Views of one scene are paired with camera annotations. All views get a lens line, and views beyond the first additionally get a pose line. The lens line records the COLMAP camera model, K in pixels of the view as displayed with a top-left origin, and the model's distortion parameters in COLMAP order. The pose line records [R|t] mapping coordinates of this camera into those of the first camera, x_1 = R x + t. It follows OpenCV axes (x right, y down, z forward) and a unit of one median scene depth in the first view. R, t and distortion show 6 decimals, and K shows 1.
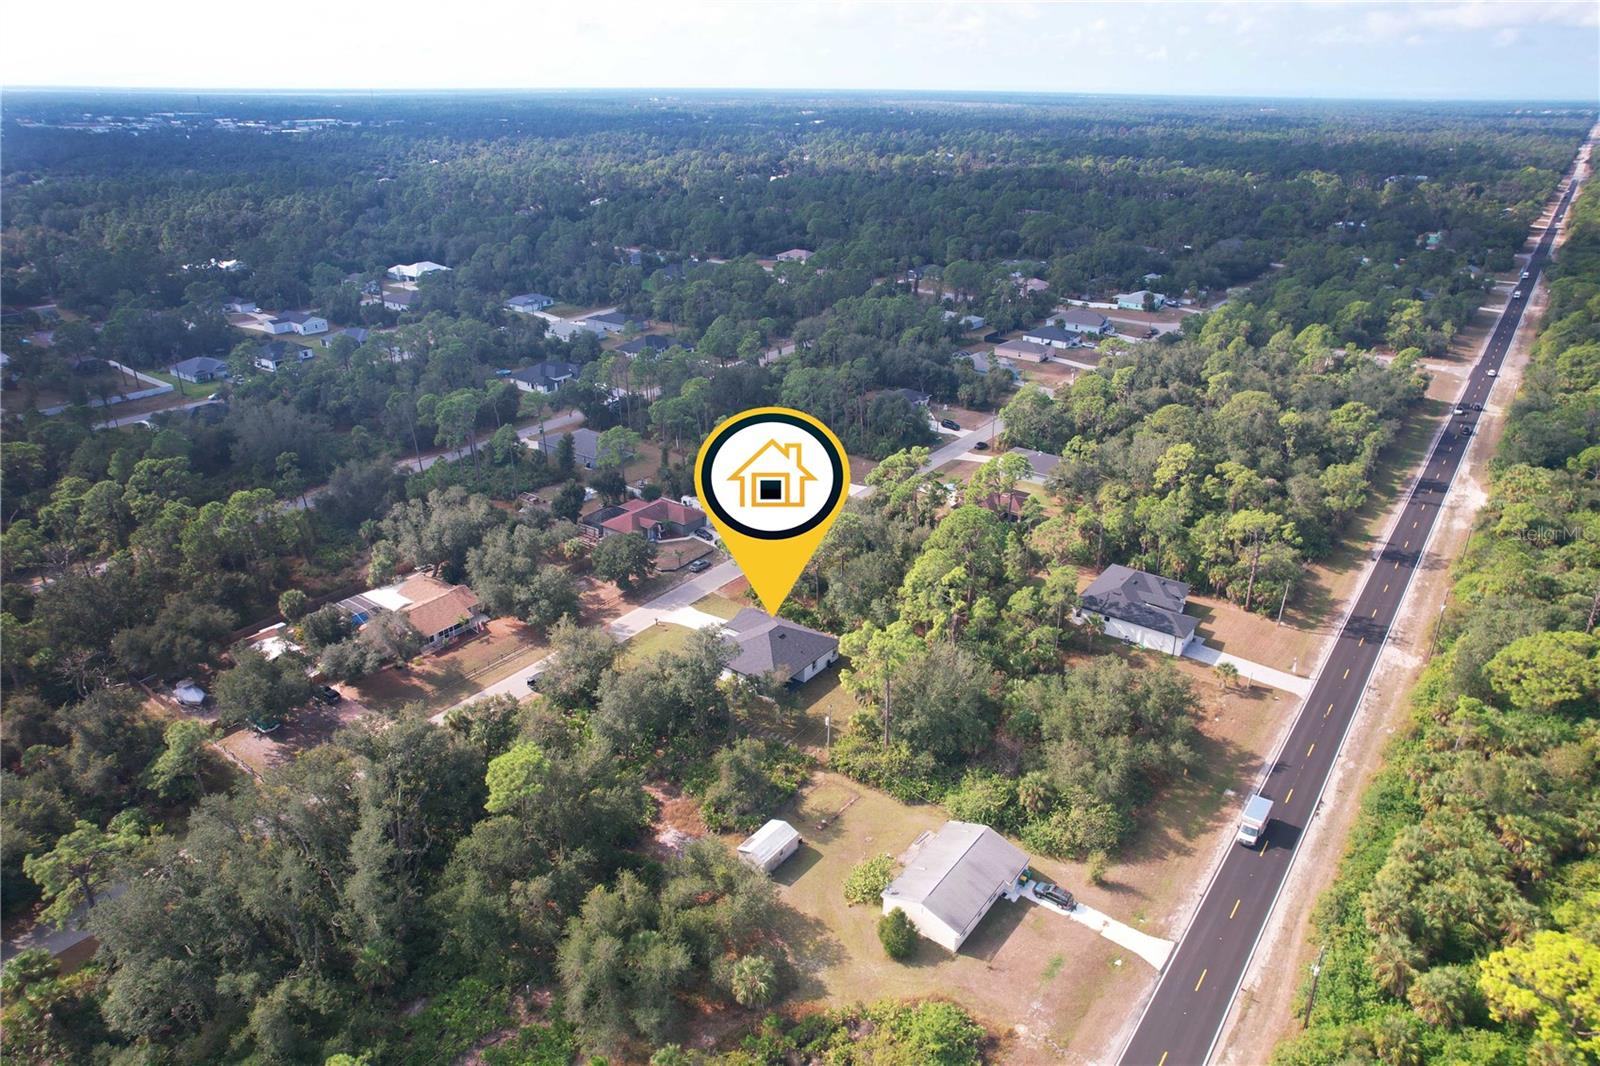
lens RADIAL K [[1024.3, 0, 802.8], [0, 1024.3, 529.7], [0, 0, 1]] dist [-0.072752, 0.057040]
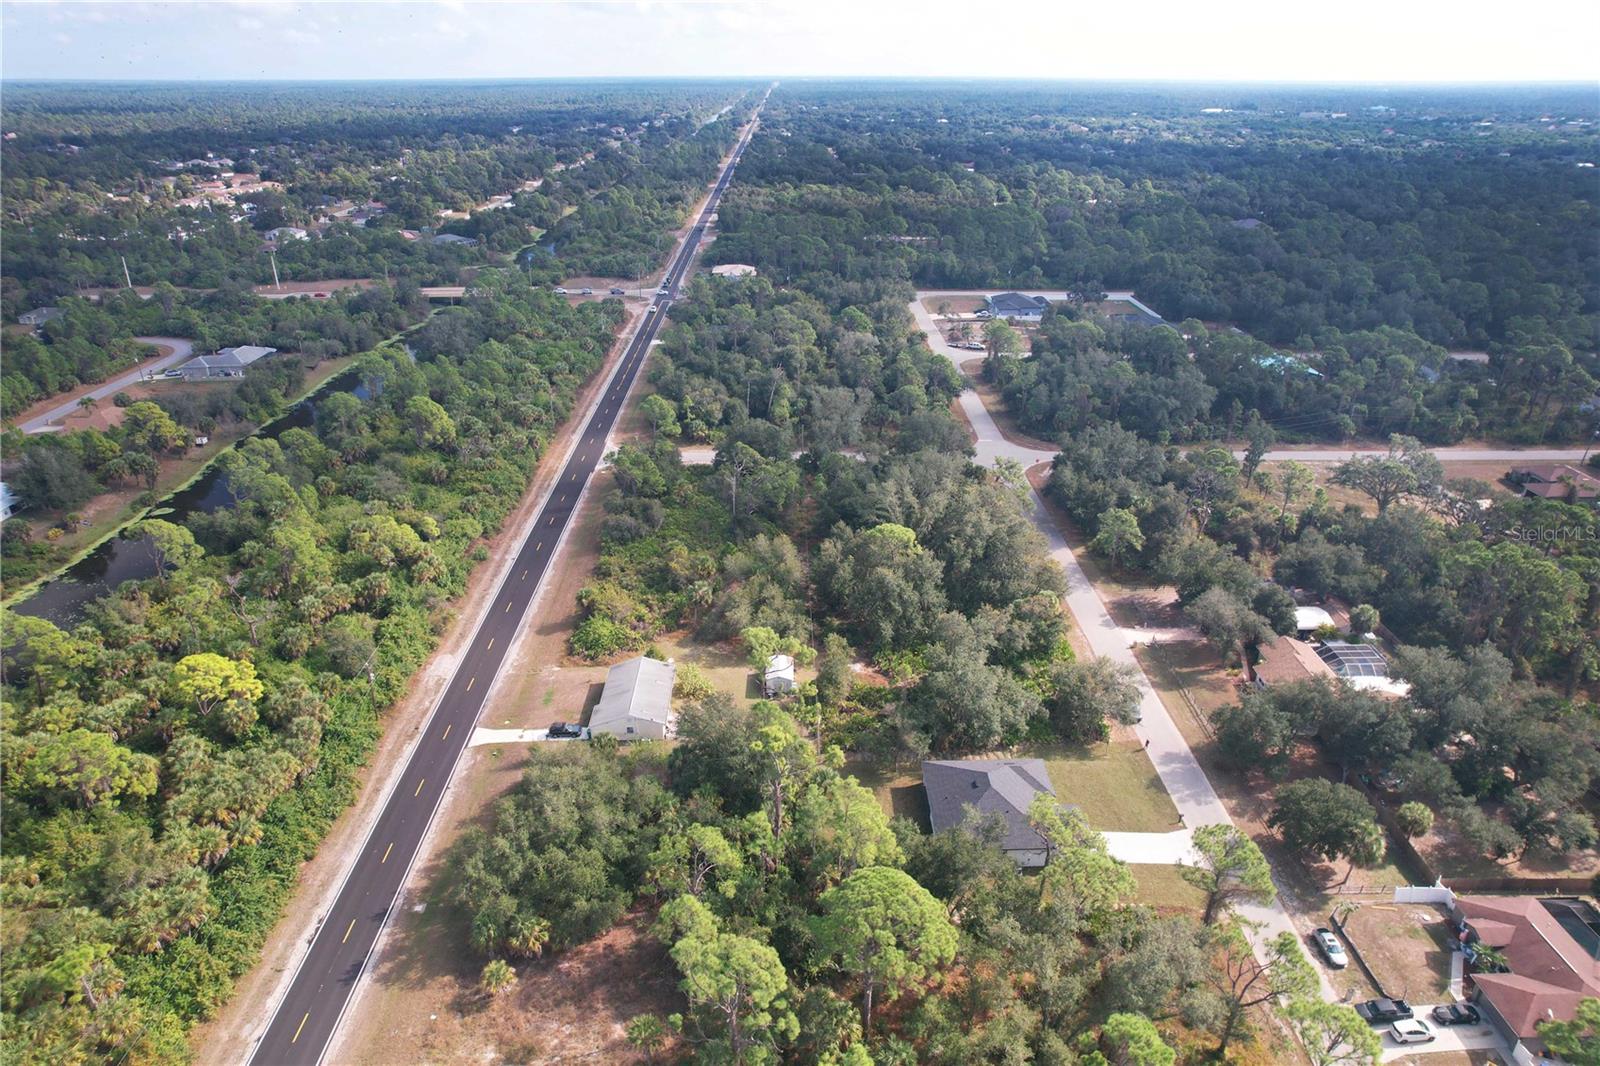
lens RADIAL K [[1024.3, 0, 802.1], [0, 1024.3, 533.1], [0, 0, 1]] dist [-0.072752, 0.057040]
pose [[-0.788200, 0.246468, -0.563910, 0.422330], [-0.256053, 0.701890, 0.664671, -0.455287], [0.559623, 0.668284, -0.490121, 1.026689]]
